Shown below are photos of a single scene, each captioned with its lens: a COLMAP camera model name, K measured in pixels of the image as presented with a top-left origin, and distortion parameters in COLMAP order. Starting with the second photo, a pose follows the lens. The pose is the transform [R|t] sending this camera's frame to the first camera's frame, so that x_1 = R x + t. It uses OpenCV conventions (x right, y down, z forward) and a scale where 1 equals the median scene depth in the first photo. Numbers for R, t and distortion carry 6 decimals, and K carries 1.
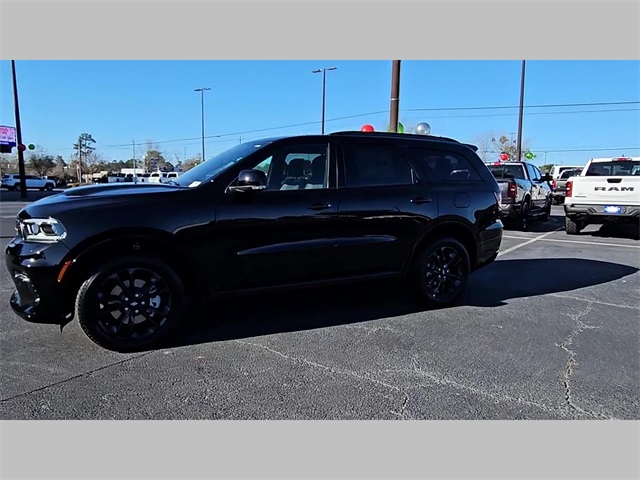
lens RADIAL K [[438.8, 0, 315.3], [0, 438.8, 234.4], [0, 0, 1]] dist [0.007006, 0.000739]
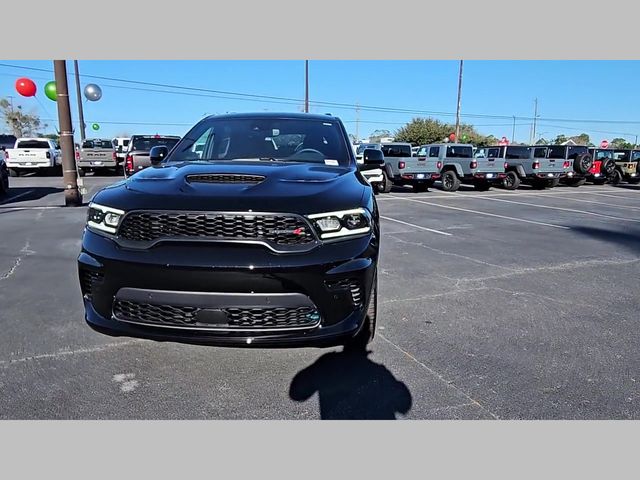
lens RADIAL K [[438.8, 0, 315.8], [0, 438.8, 241.2], [0, 0, 1]] dist [0.007006, 0.000739]
pose [[0.488778, -0.166316, 0.856408, -1.081955], [0.097794, 0.985918, 0.135653, -0.074690], [-0.866910, 0.017447, 0.498160, 0.527320]]
